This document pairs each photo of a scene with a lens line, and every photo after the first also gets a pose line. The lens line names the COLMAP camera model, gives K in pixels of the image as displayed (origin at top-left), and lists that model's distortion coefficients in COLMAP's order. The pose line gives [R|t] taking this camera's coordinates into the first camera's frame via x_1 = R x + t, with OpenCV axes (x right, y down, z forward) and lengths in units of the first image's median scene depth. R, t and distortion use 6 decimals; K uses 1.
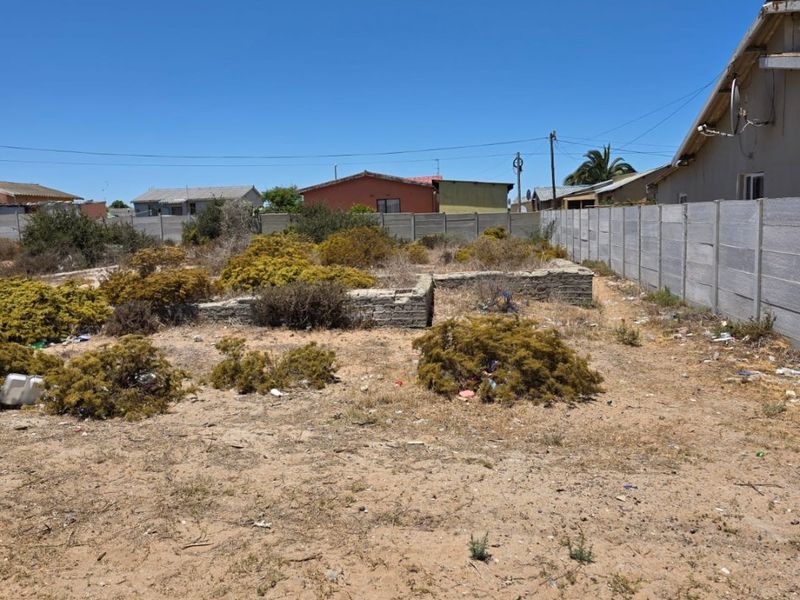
lens RADIAL K [[738.0, 0, 400.0], [0, 738.0, 300.0], [0, 0, 1]] dist [0.150995, -0.249644]
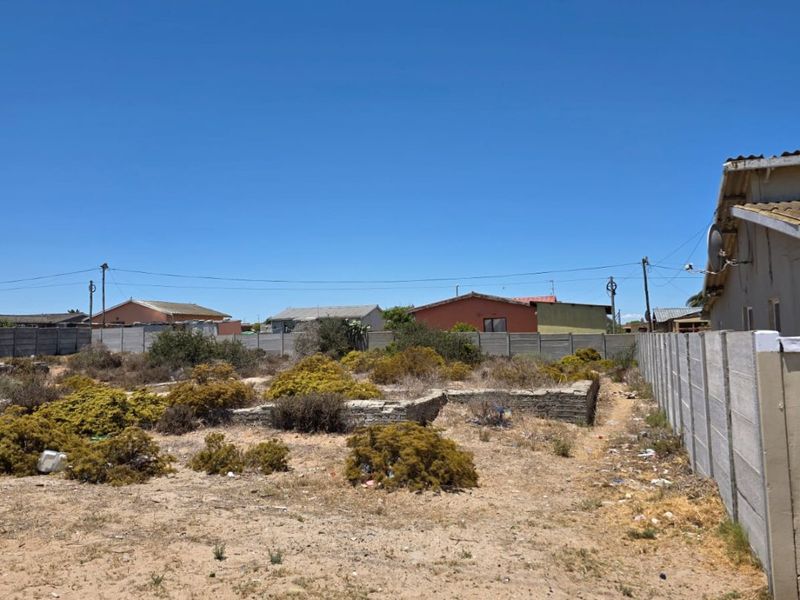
lens RADIAL K [[738.0, 0, 400.0], [0, 738.0, 300.0], [0, 0, 1]] dist [0.150995, -0.249644]
pose [[0.981503, 0.003753, -0.191411, 0.249332], [-0.033426, 0.987810, -0.152033, 0.004968], [0.188507, 0.155619, 0.969664, -0.194134]]
